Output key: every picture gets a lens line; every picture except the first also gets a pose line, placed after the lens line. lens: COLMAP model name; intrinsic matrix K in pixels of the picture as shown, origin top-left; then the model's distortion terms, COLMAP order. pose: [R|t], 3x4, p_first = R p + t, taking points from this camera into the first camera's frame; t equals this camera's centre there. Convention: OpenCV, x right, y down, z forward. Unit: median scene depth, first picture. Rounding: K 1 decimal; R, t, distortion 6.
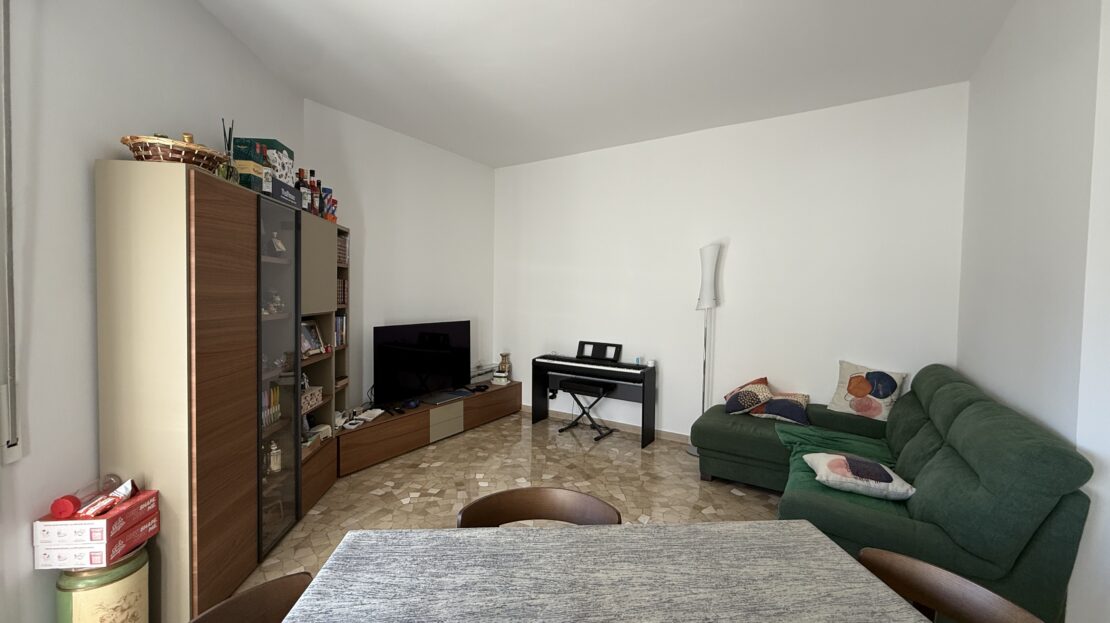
lens RADIAL K [[439.7, 0, 555.0], [0, 439.7, 311.5], [0, 0, 1]] dist [-0.000141, 0.000292]
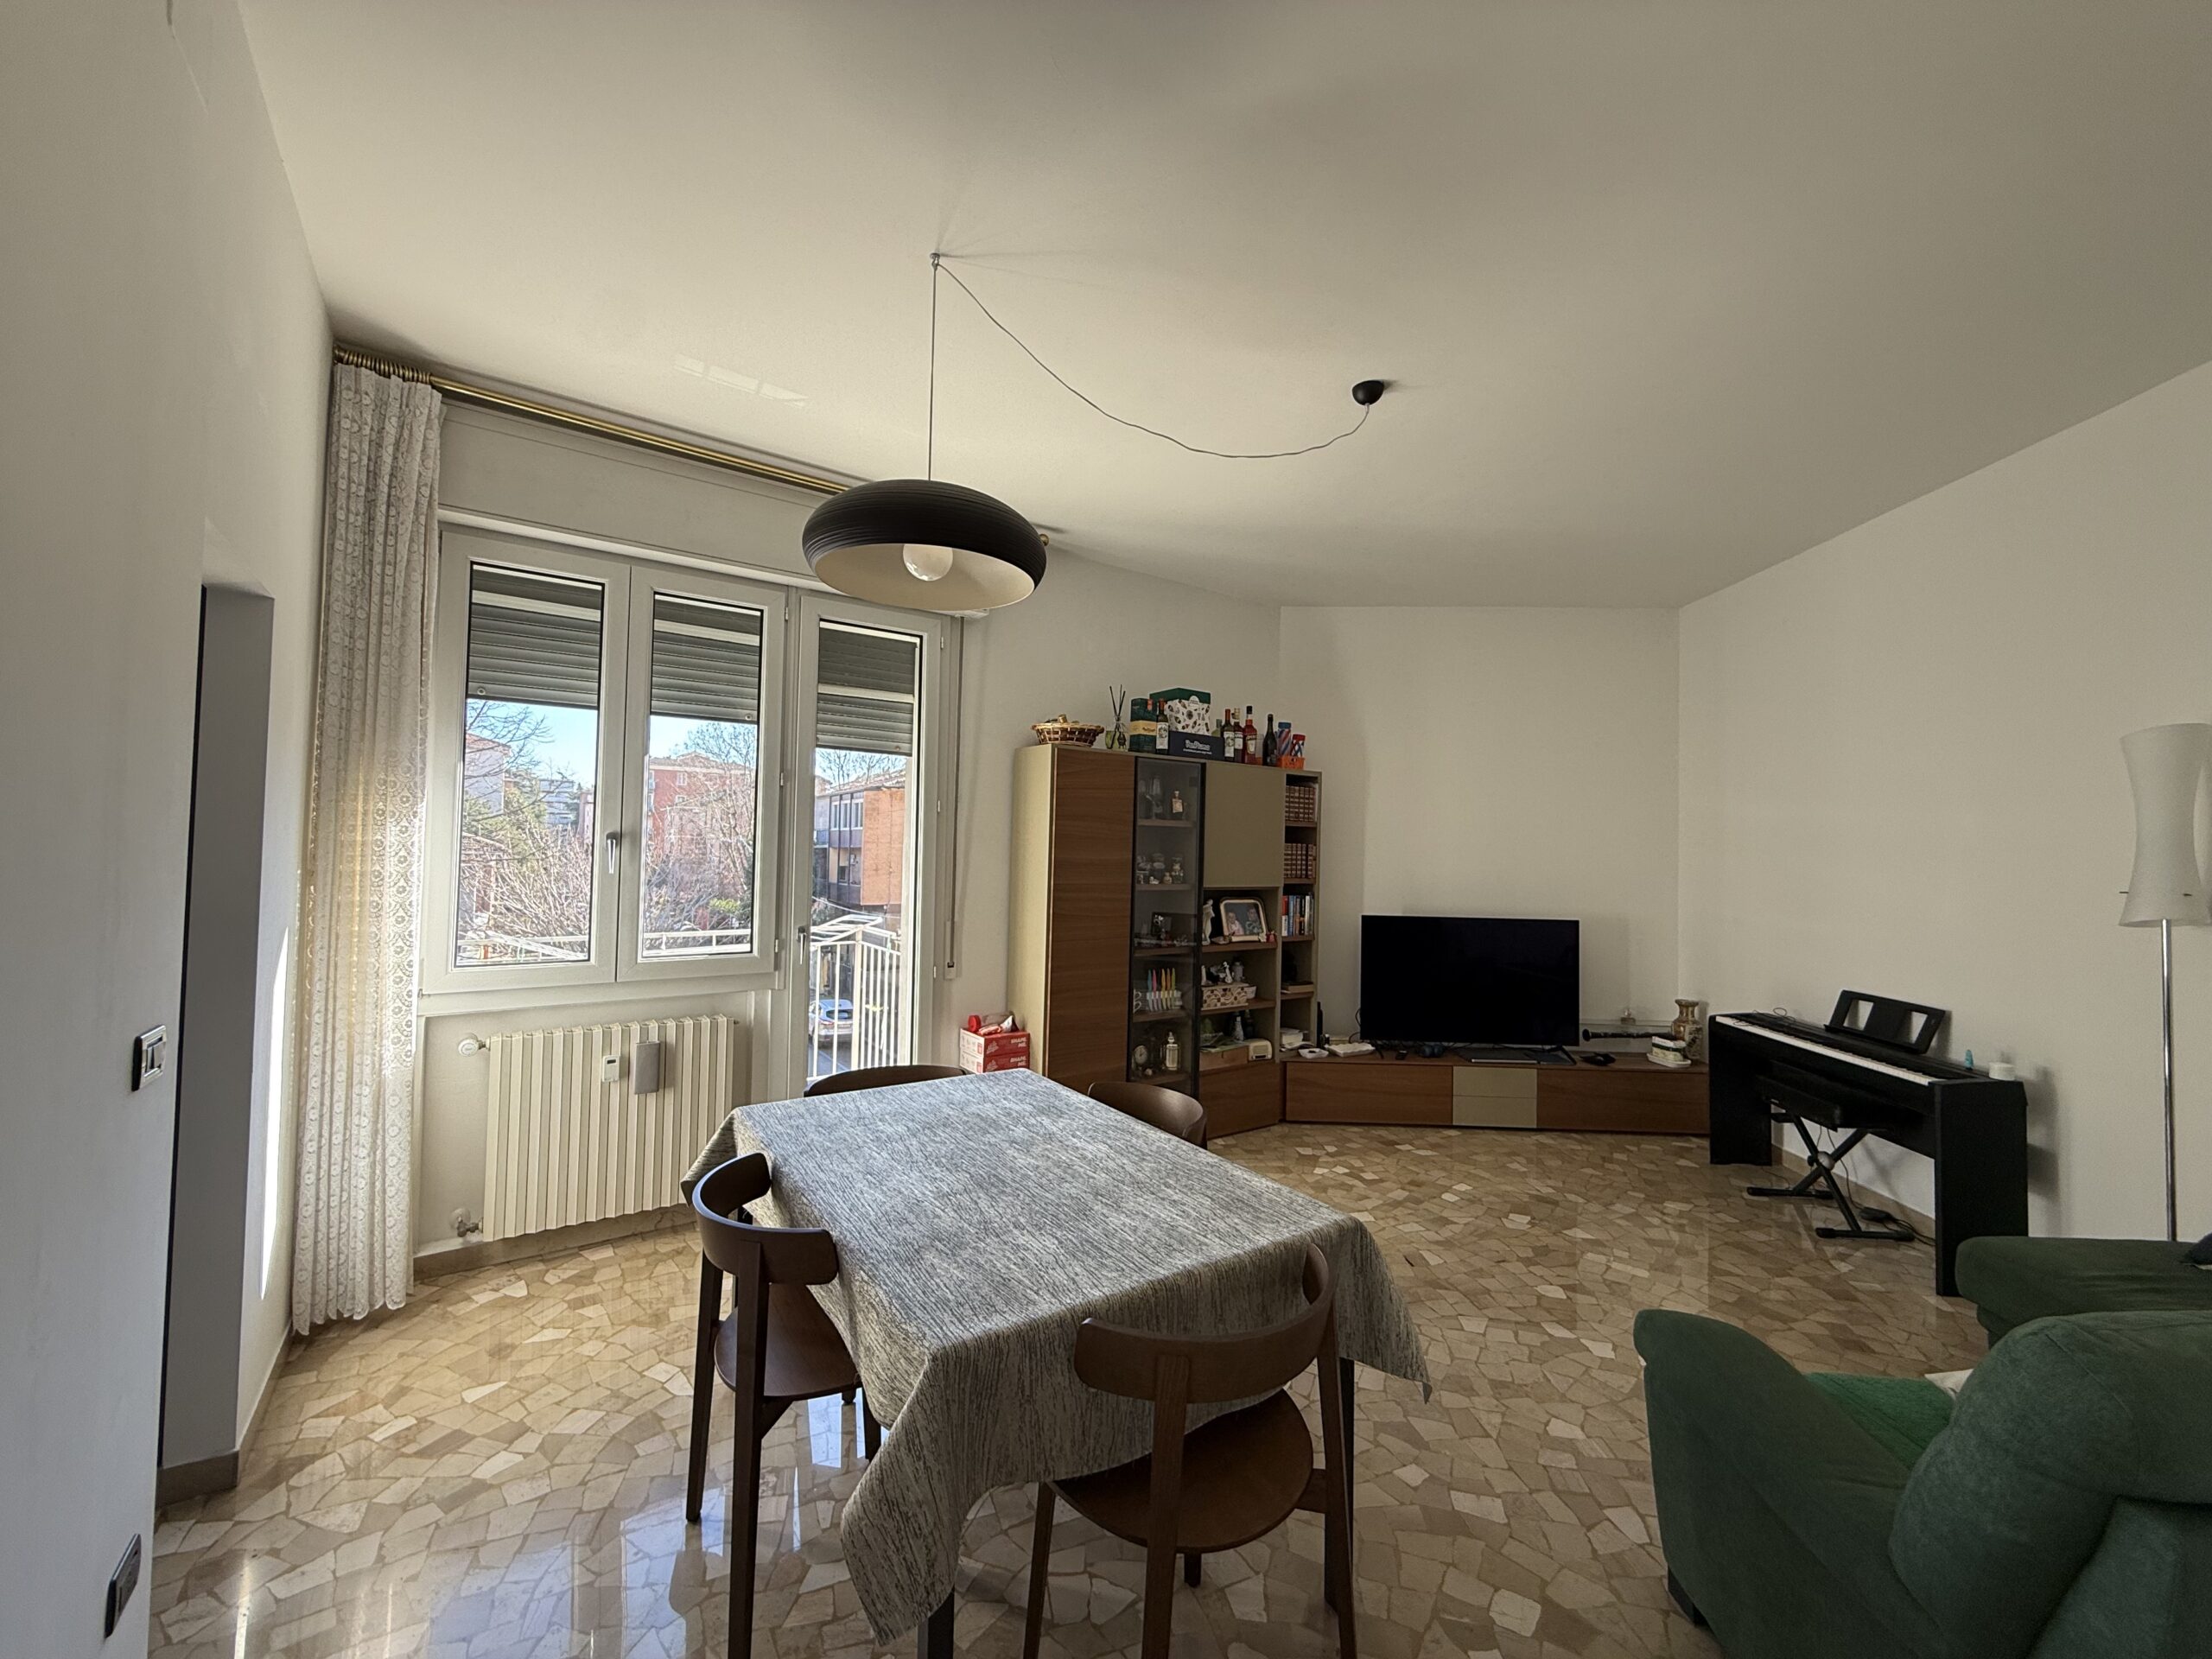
lens RADIAL K [[879.5, 0, 1100.6], [0, 879.5, 827.7], [0, 0, 1]] dist [-0.001283, 0.000540]
pose [[0.492891, -0.026318, -0.869693, 0.628475], [-0.051287, 0.996926, -0.059235, 0.003206], [0.868578, 0.073801, 0.490026, 0.008011]]
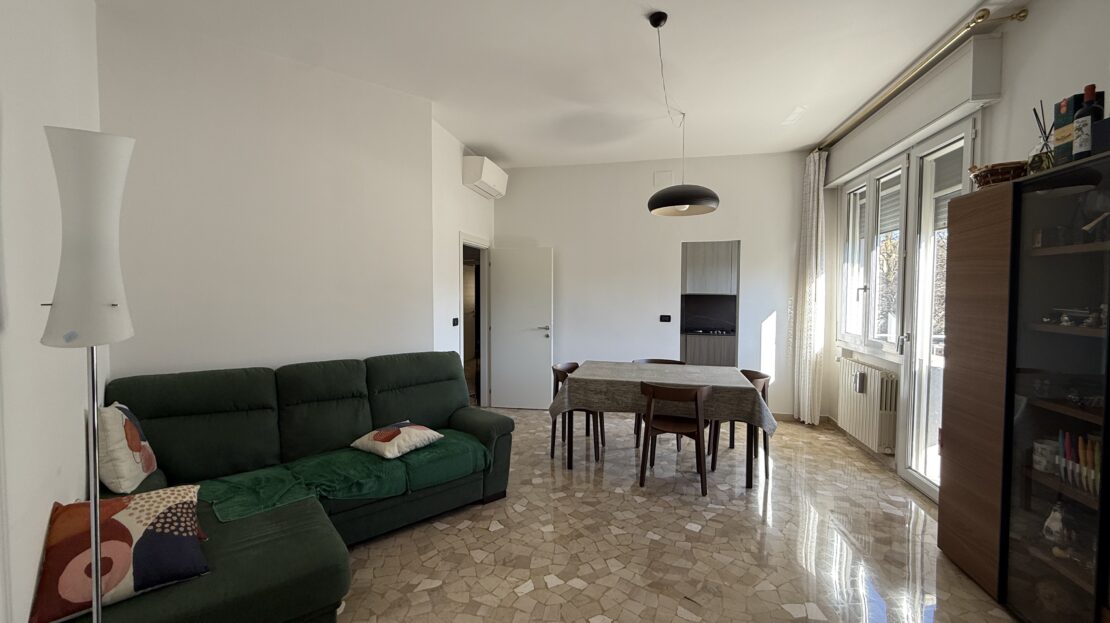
lens RADIAL K [[439.7, 0, 555.0], [0, 439.7, 311.5], [0, 0, 1]] dist [-0.000141, 0.000292]
pose [[-0.952107, -0.029809, 0.304308, -0.052782], [-0.001412, 0.995654, 0.093115, -0.060999], [-0.305761, 0.088226, -0.948012, 1.429669]]
